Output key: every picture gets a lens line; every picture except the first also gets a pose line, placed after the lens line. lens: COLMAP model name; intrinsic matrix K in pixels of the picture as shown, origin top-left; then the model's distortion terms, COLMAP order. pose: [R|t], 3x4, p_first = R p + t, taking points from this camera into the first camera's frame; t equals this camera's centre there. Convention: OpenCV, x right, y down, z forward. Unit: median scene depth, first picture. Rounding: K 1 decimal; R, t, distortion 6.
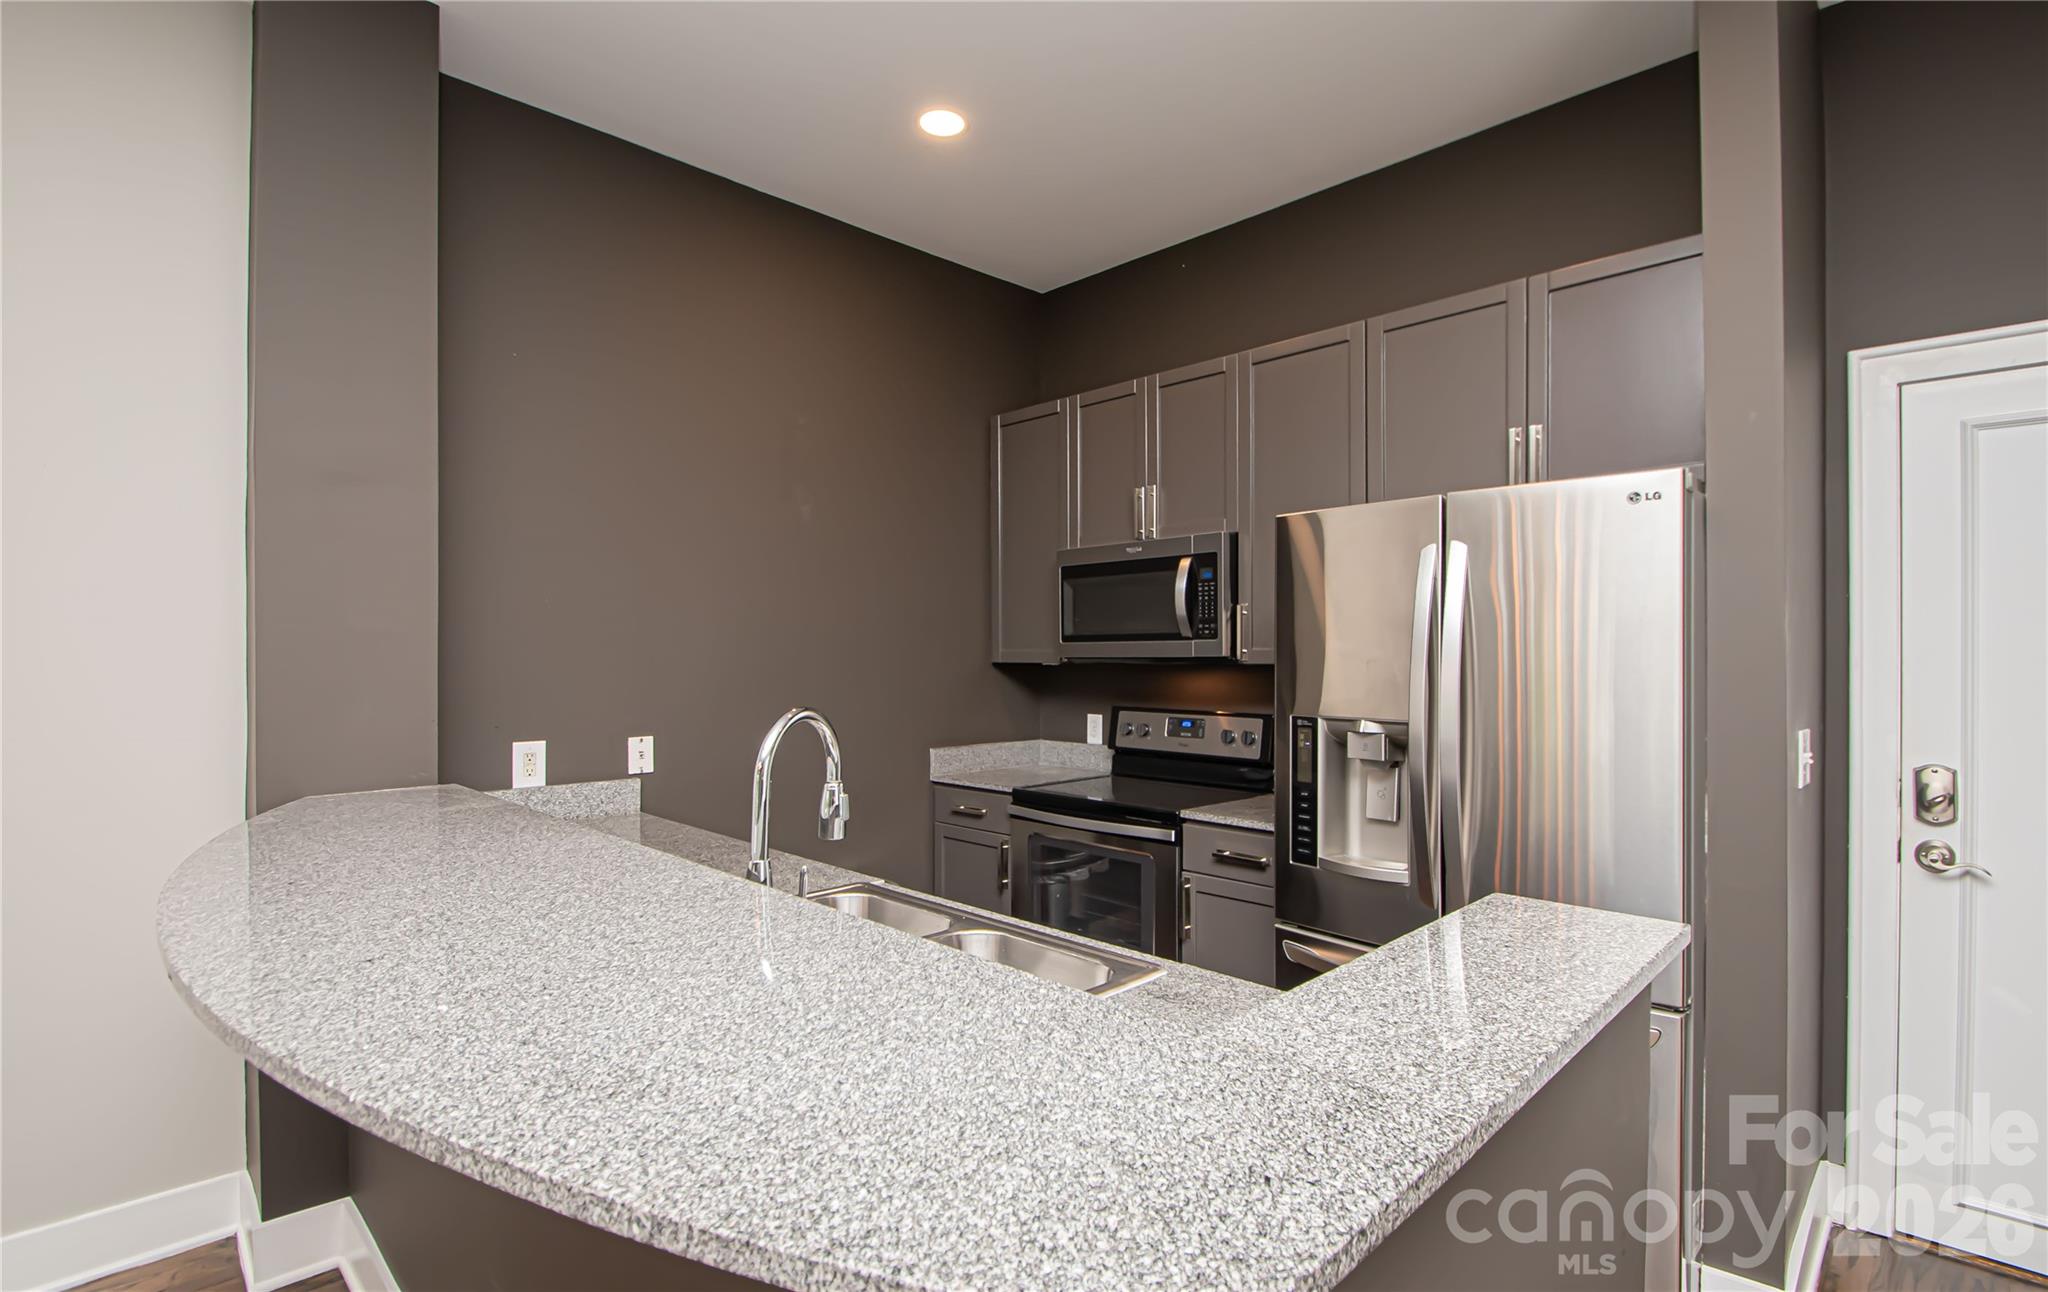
lens RADIAL K [[948.6, 0, 1089.7], [0, 948.6, 653.8], [0, 0, 1]] dist [-0.000237, -0.002586]
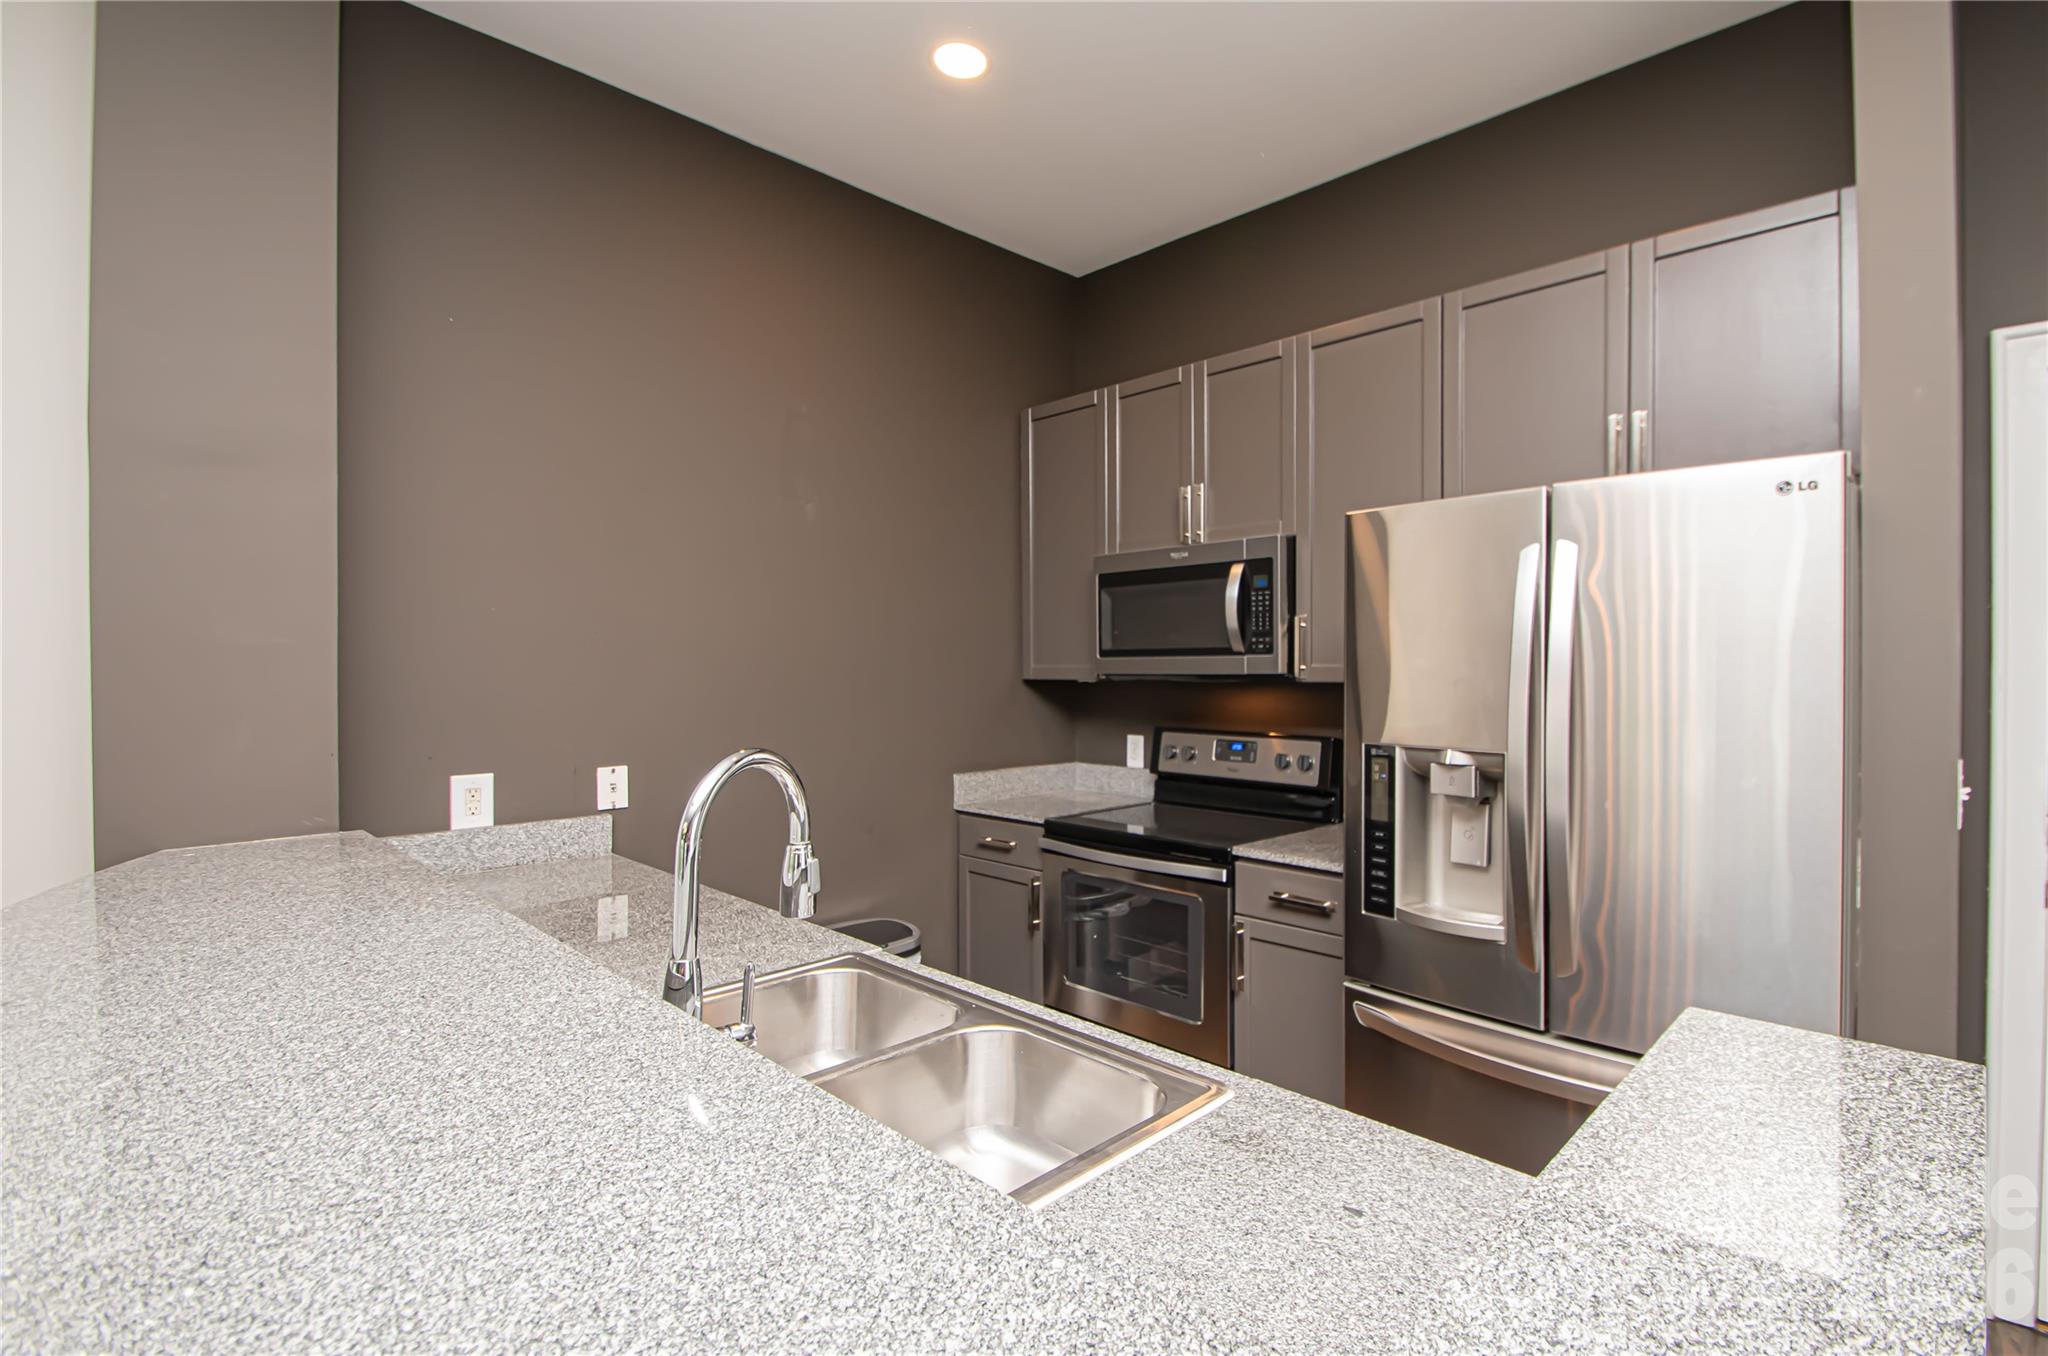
lens RADIAL K [[938.3, 0, 1162.6], [0, 938.3, 671.8], [0, 0, 1]] dist [-0.009537, -0.003880]
pose [[0.999343, 0.000269, 0.036242, -0.002065], [-0.000487, 0.999982, 0.006000, -0.005282], [-0.036239, -0.006013, 0.999325, 0.152107]]
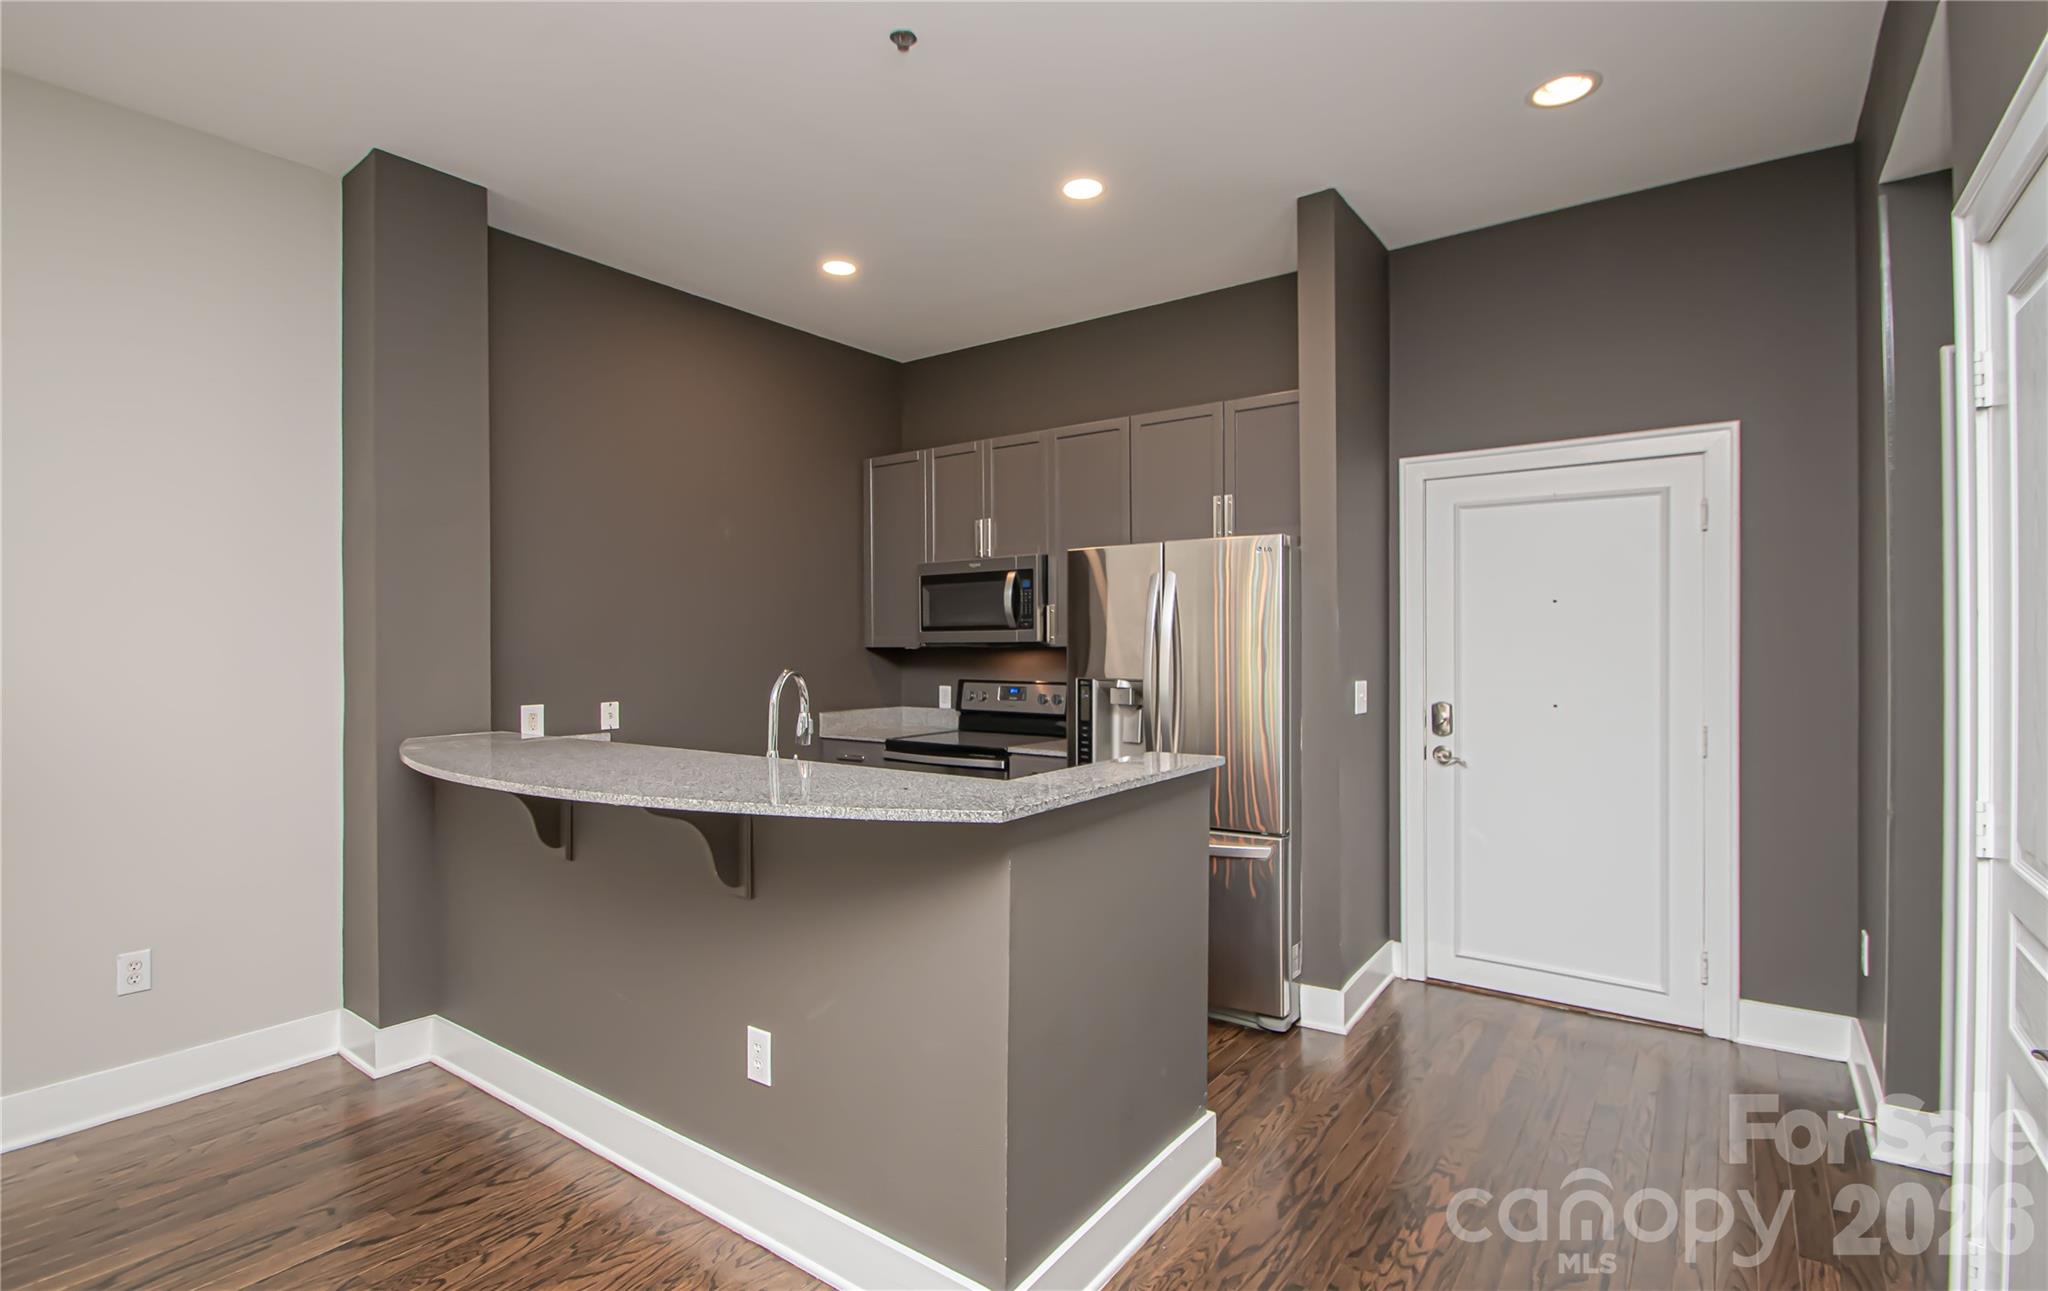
lens RADIAL K [[948.6, 0, 1059.4], [0, 948.6, 636.4], [0, 0, 1]] dist [-0.000237, -0.002586]
pose [[0.990319, -0.002772, 0.138779, -0.033263], [0.003757, 0.999970, -0.006837, 0.007141], [-0.138756, 0.007293, 0.990300, -0.548396]]
